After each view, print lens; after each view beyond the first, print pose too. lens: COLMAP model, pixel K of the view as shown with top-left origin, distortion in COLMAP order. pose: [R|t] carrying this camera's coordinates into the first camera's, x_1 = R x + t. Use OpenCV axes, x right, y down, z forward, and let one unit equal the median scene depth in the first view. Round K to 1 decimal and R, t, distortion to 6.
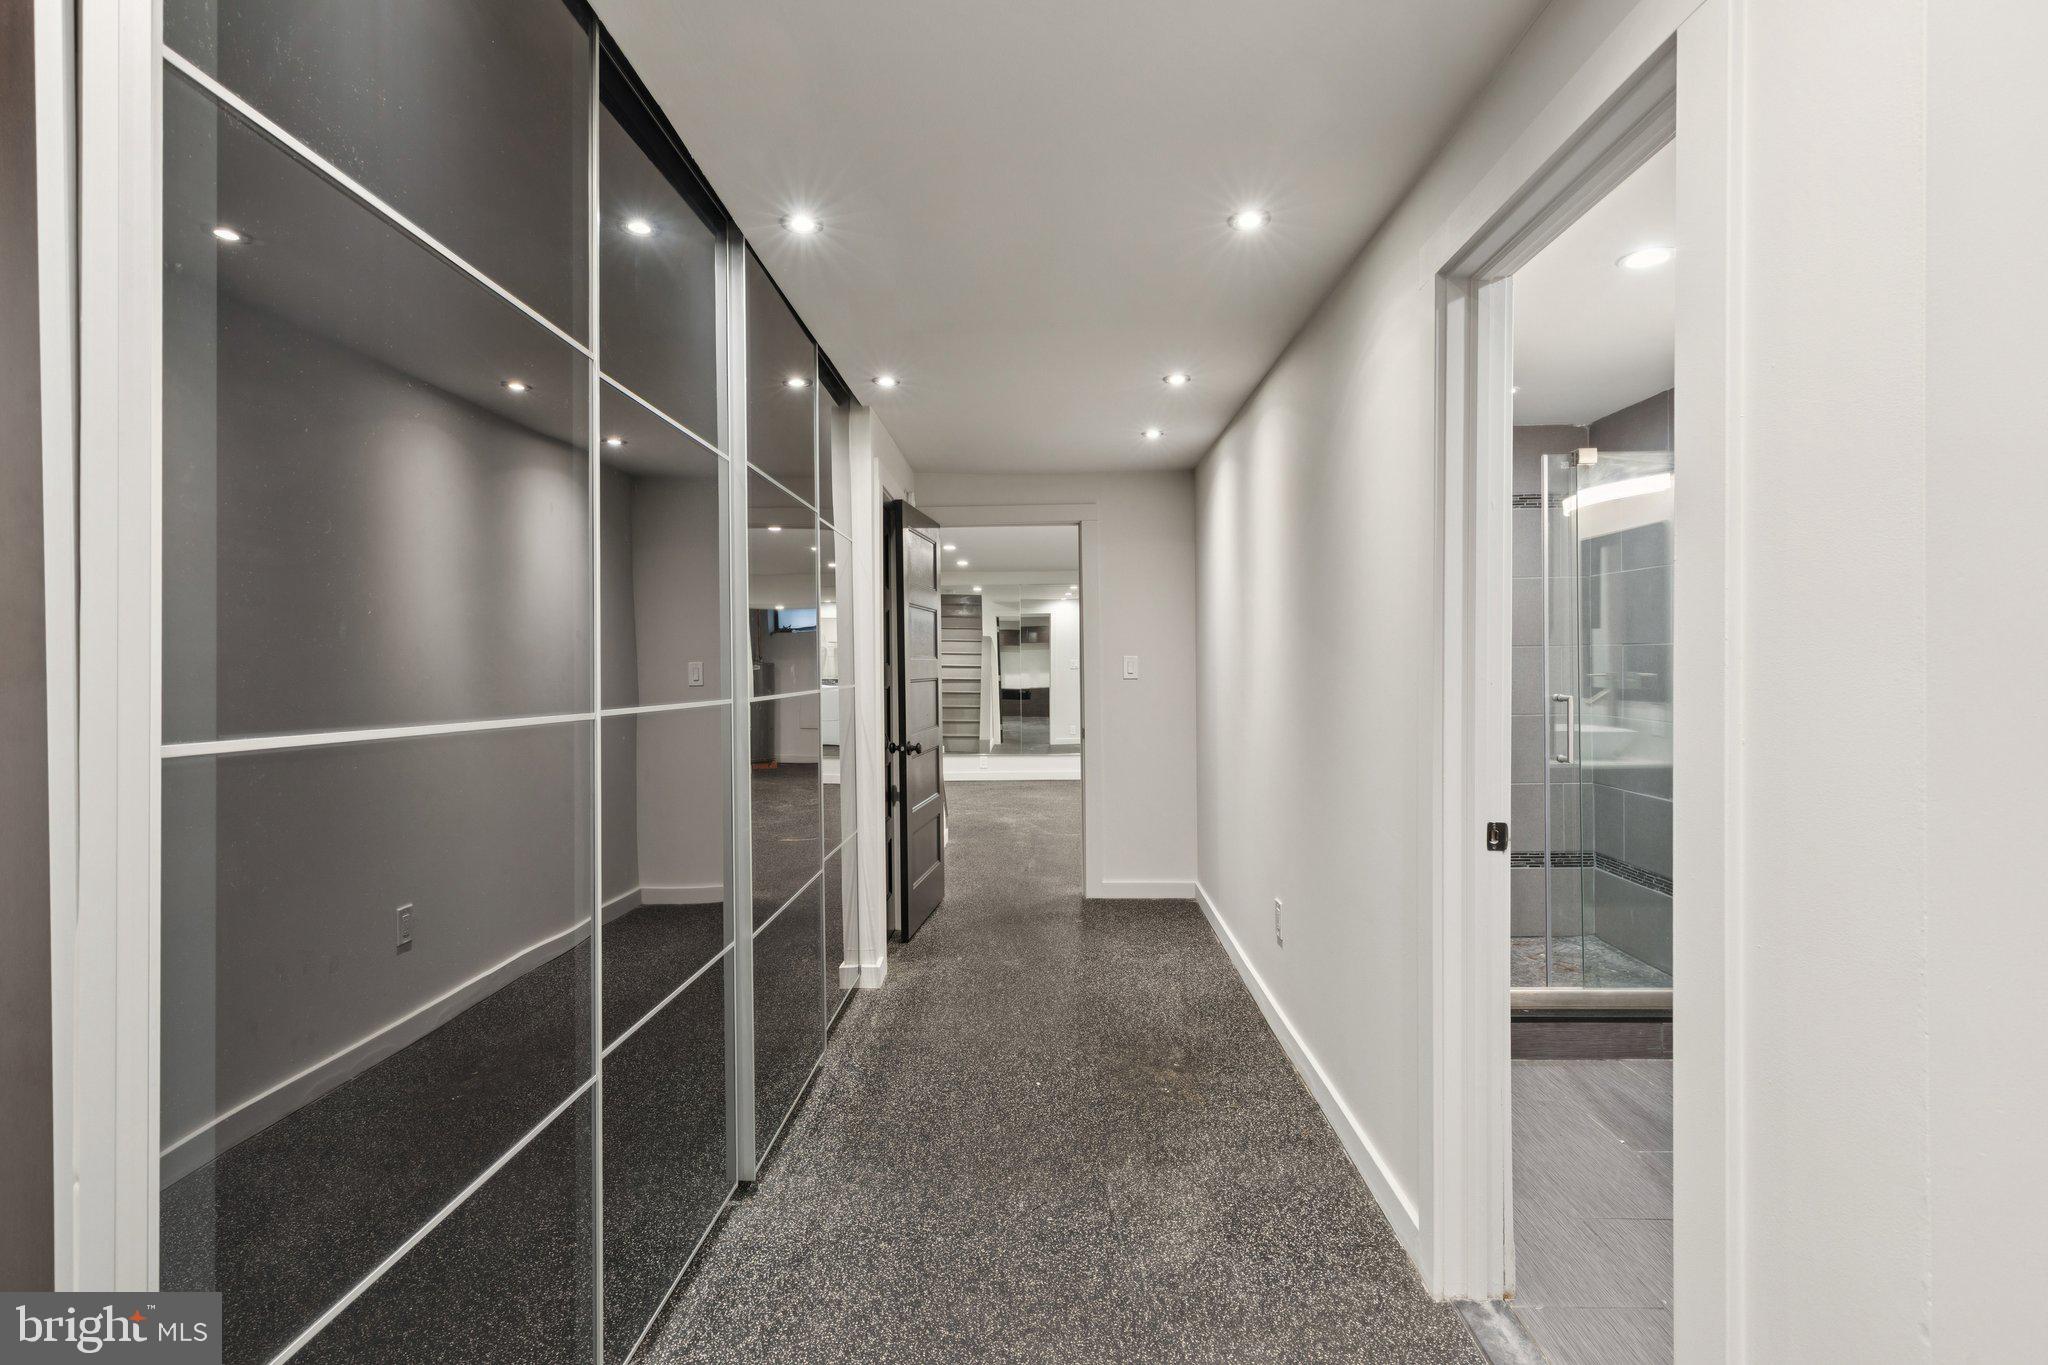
lens RADIAL K [[945.6, 0, 1021.6], [0, 945.6, 706.0], [0, 0, 1]] dist [0.003493, -0.000566]
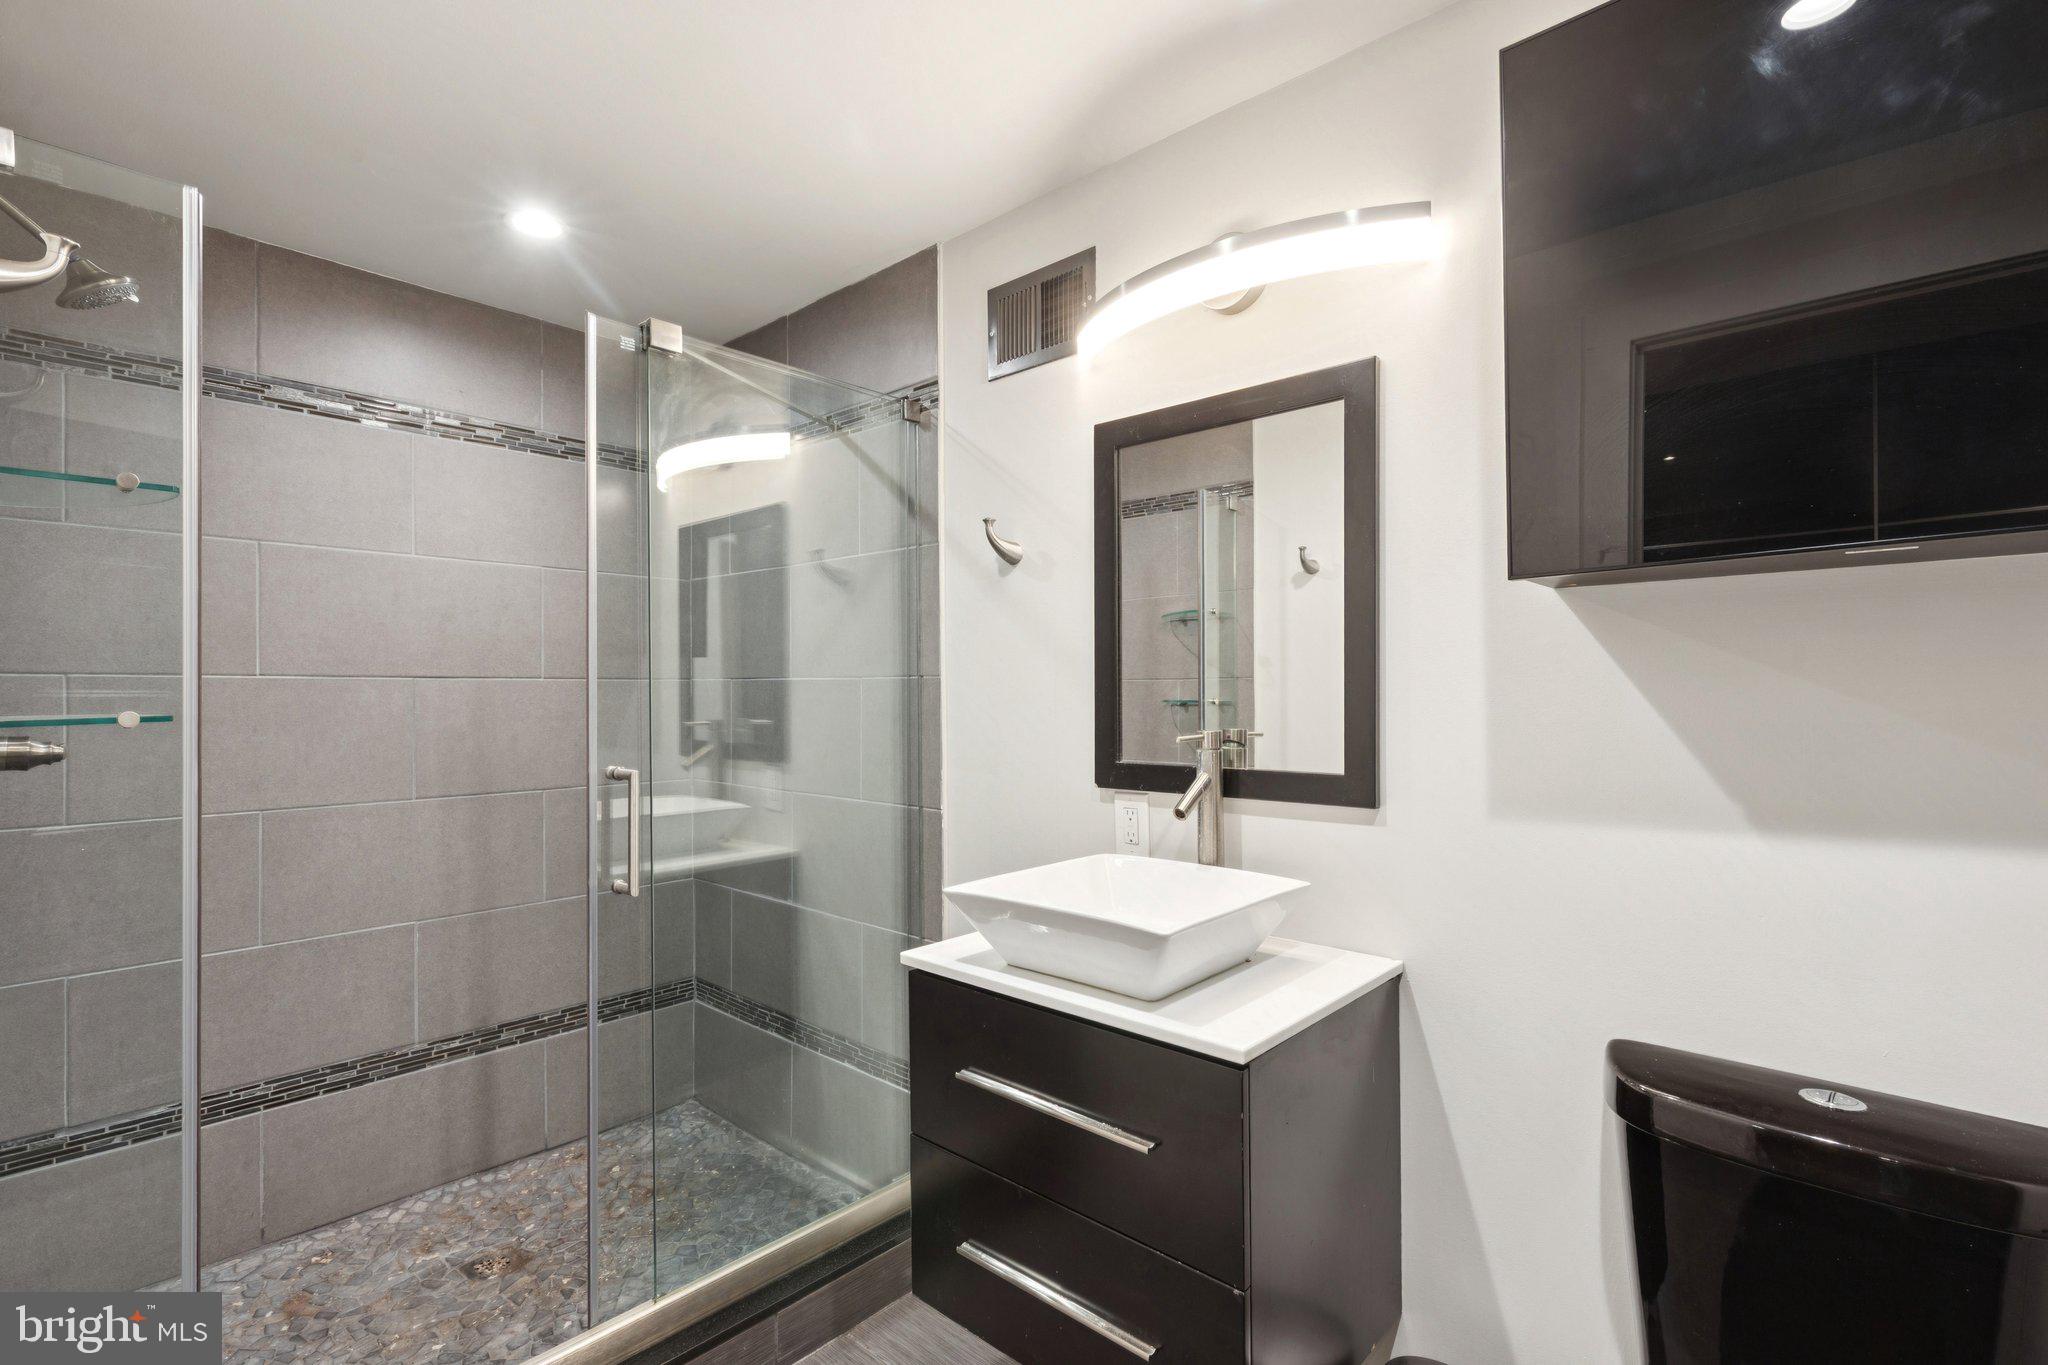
lens RADIAL K [[935.8, 0, 1024.0], [0, 935.8, 682.5], [0, 0, 1]] dist [0.000757, 0.000305]
pose [[0.657510, 0.035683, 0.752600, 0.251099], [0.011038, 0.998314, -0.056977, -0.020983], [-0.753365, 0.045770, 0.656008, 0.374777]]
